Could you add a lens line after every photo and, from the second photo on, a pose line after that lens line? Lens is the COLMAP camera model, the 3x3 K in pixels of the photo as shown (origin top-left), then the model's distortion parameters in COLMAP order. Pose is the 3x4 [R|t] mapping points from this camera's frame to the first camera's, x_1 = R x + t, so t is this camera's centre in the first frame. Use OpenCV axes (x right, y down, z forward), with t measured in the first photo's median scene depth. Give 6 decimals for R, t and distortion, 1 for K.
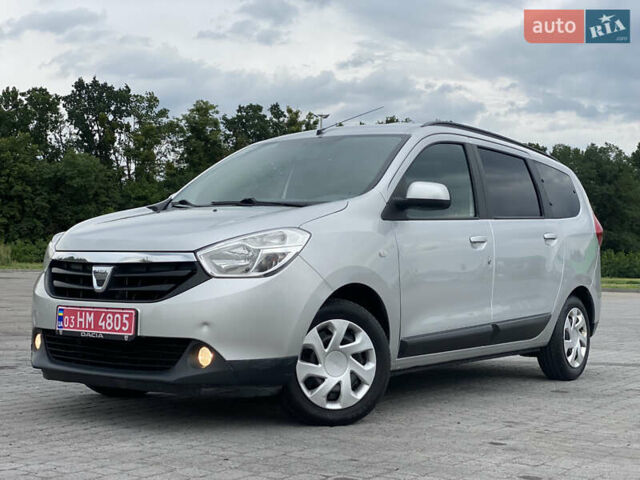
lens RADIAL K [[962.4, 0, 316.7], [0, 962.4, 242.5], [0, 0, 1]] dist [0.146210, 0.000000]
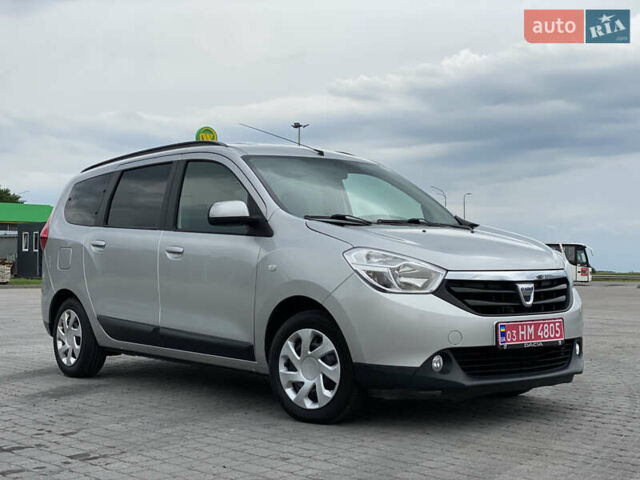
lens RADIAL K [[962.4, 0, 321.1], [0, 962.4, 258.1], [0, 0, 1]] dist [0.146210, 0.000000]
pose [[0.237023, -0.017295, 0.971350, -1.270600], [-0.016520, 0.999625, 0.021830, -0.023890], [-0.971364, -0.021221, 0.236648, 0.894030]]
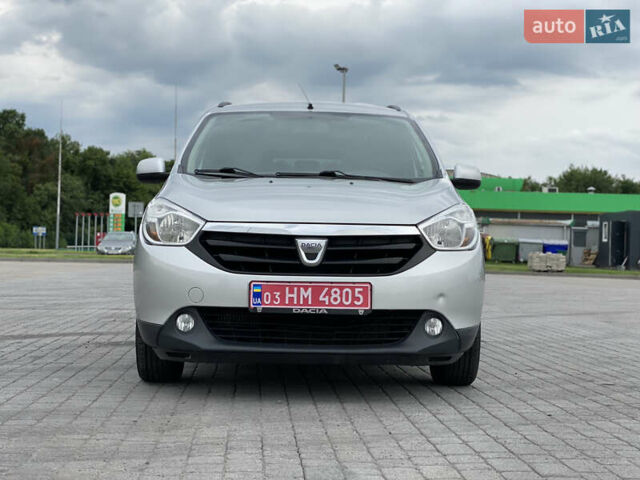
lens RADIAL K [[962.4, 0, 321.1], [0, 962.4, 240.5], [0, 0, 1]] dist [0.146210, 0.000000]
pose [[0.785017, 0.001631, 0.619473, -0.740961], [-0.019280, 0.999576, 0.021801, 0.004934], [-0.619175, -0.029058, 0.784715, 0.233065]]
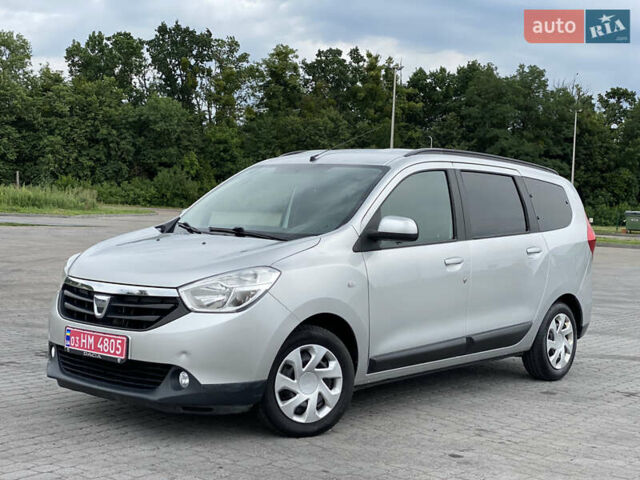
lens RADIAL K [[962.4, 0, 322.2], [0, 962.4, 235.7], [0, 0, 1]] dist [0.146210, 0.000000]
pose [[0.996802, 0.016137, -0.078266, 0.120546], [-0.011934, 0.998476, 0.053878, -0.103878], [0.079017, -0.052772, 0.995476, -0.117848]]
